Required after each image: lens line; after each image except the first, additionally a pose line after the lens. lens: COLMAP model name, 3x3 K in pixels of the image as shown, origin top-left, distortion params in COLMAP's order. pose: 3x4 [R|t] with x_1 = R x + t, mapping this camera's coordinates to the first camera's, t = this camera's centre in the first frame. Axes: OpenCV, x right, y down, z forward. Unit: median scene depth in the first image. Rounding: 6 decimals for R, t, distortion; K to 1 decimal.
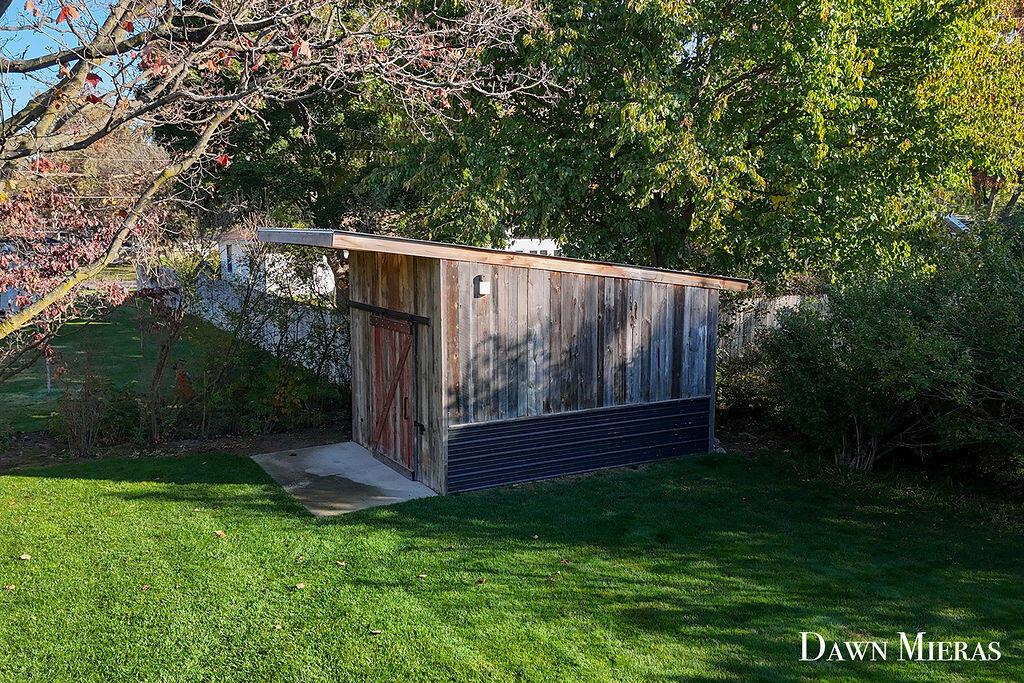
lens RADIAL K [[898.2, 0, 512.0], [0, 898.2, 341.5], [0, 0, 1]] dist [0.000704, -0.001126]
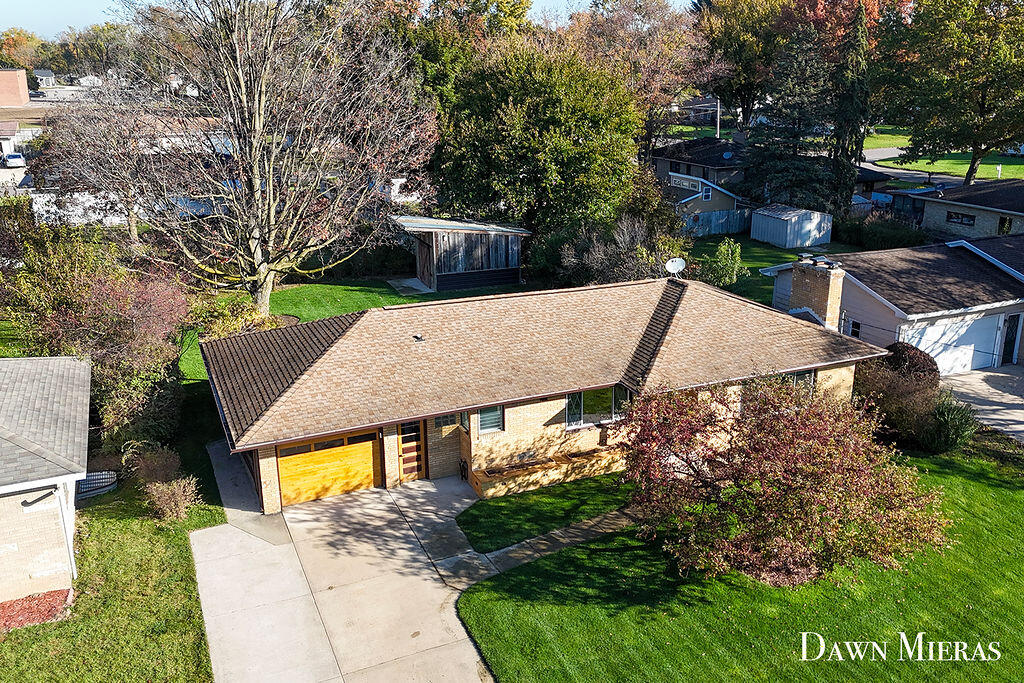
lens RADIAL K [[898.2, 0, 512.0], [0, 898.2, 341.5], [0, 0, 1]] dist [0.000704, -0.001126]
pose [[0.988682, 0.033437, -0.146251, 0.719697], [-0.006247, 0.983177, 0.182549, -0.286976], [0.149895, -0.179569, 0.972258, -2.405280]]
